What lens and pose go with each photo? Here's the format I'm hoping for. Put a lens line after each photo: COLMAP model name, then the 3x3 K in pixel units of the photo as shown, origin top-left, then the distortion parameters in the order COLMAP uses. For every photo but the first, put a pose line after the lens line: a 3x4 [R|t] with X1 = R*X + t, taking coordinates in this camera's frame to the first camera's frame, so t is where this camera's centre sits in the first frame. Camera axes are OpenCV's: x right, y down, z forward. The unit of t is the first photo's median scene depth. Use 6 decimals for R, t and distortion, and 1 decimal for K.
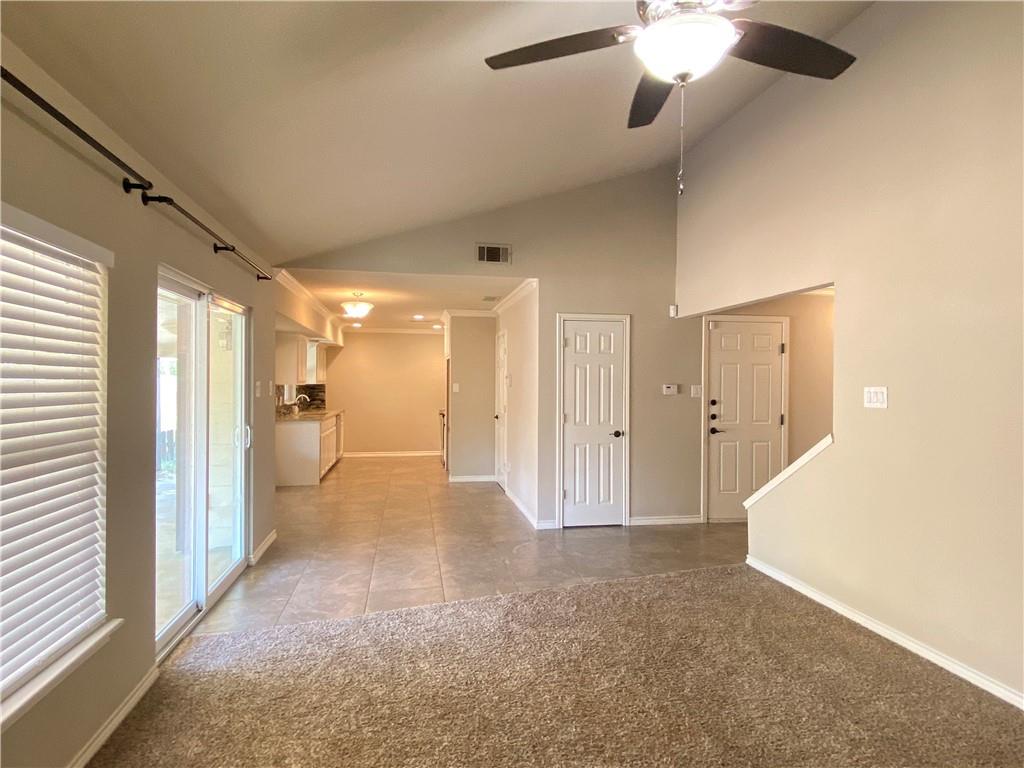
lens RADIAL K [[584.1, 0, 510.0], [0, 584.1, 383.0], [0, 0, 1]] dist [-0.001323, 0.000000]
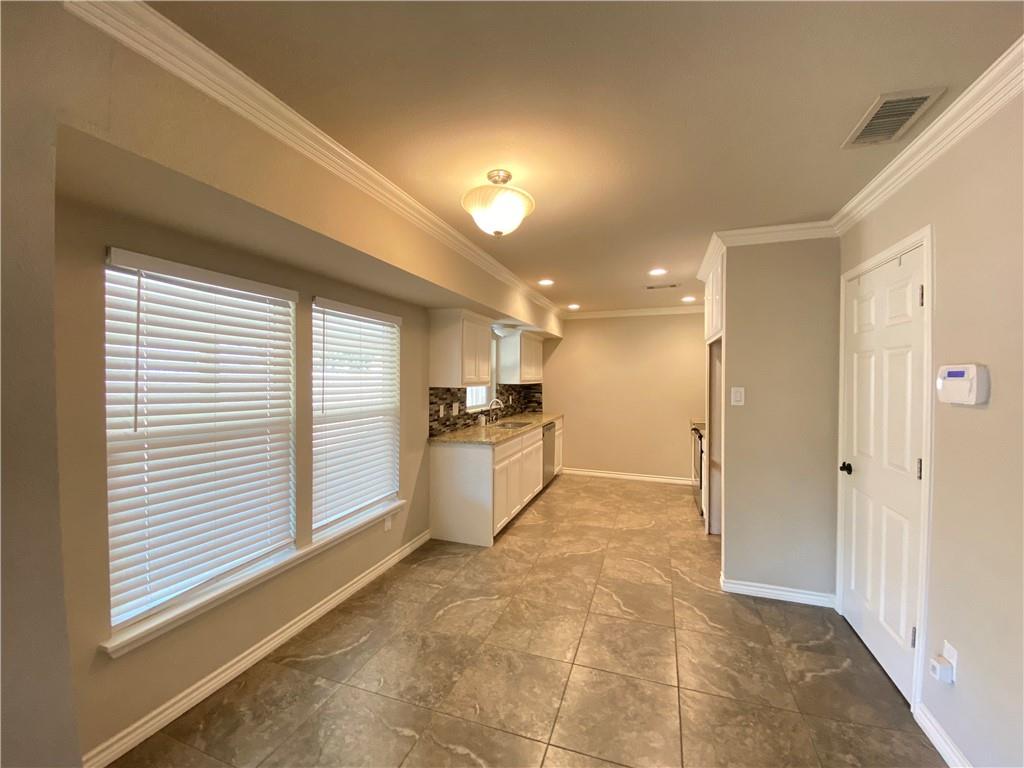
lens RADIAL K [[415.1, 0, 507.4], [0, 415.1, 380.6], [0, 0, 1]] dist [0.001960, -0.000113]
pose [[0.870842, 0.001407, -0.491561, -0.079962], [0.001519, 0.999983, 0.005555, -0.006308], [0.491560, -0.005584, 0.870826, 0.541884]]
